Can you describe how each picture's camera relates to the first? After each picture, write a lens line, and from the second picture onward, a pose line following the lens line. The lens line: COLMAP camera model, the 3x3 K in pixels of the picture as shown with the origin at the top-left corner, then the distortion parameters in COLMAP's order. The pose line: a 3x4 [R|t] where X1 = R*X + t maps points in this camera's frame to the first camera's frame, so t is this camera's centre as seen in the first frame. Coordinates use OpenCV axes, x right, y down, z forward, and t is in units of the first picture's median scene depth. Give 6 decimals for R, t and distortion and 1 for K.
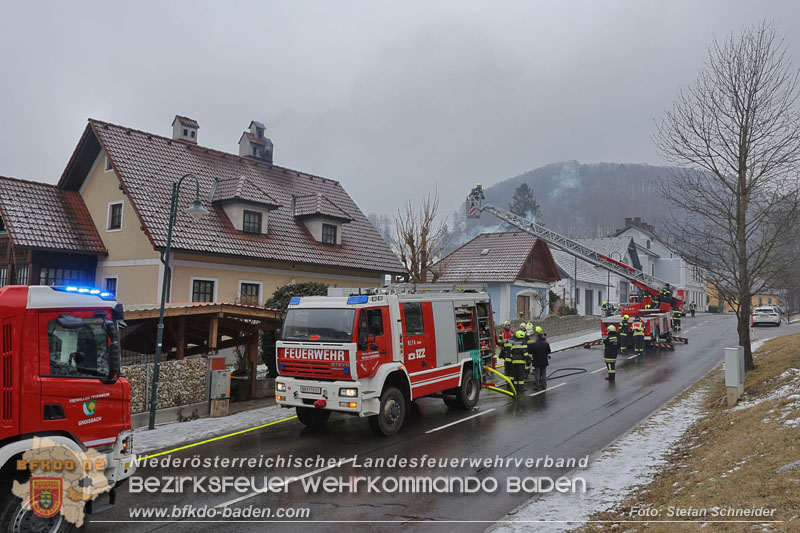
lens RADIAL K [[626.0, 0, 403.5], [0, 626.0, 276.4], [0, 0, 1]] dist [-0.002374, 0.005618]
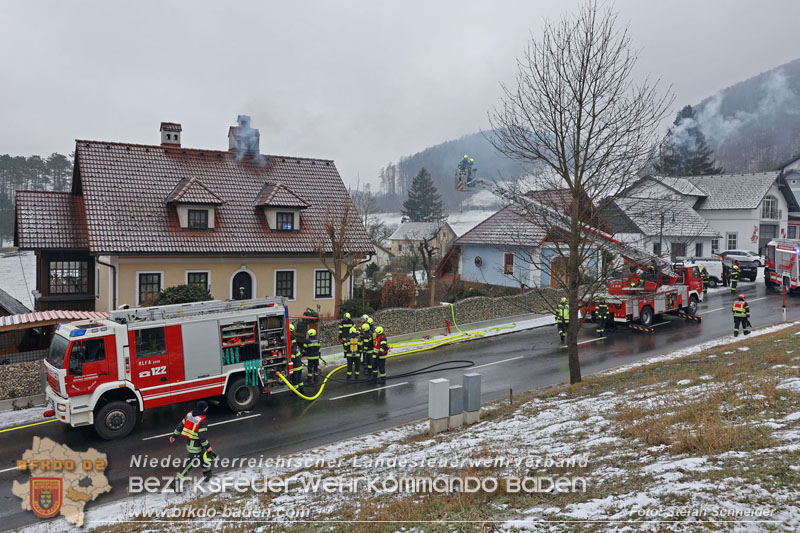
lens RADIAL K [[630.4, 0, 400.0], [0, 630.4, 266.5], [0, 0, 1]] dist [0.006766, 0.005902]
pose [[0.934570, 0.006375, -0.355722, 0.768675], [0.032119, 0.994245, 0.102204, -0.158195], [0.354326, -0.106943, 0.928987, 0.064852]]
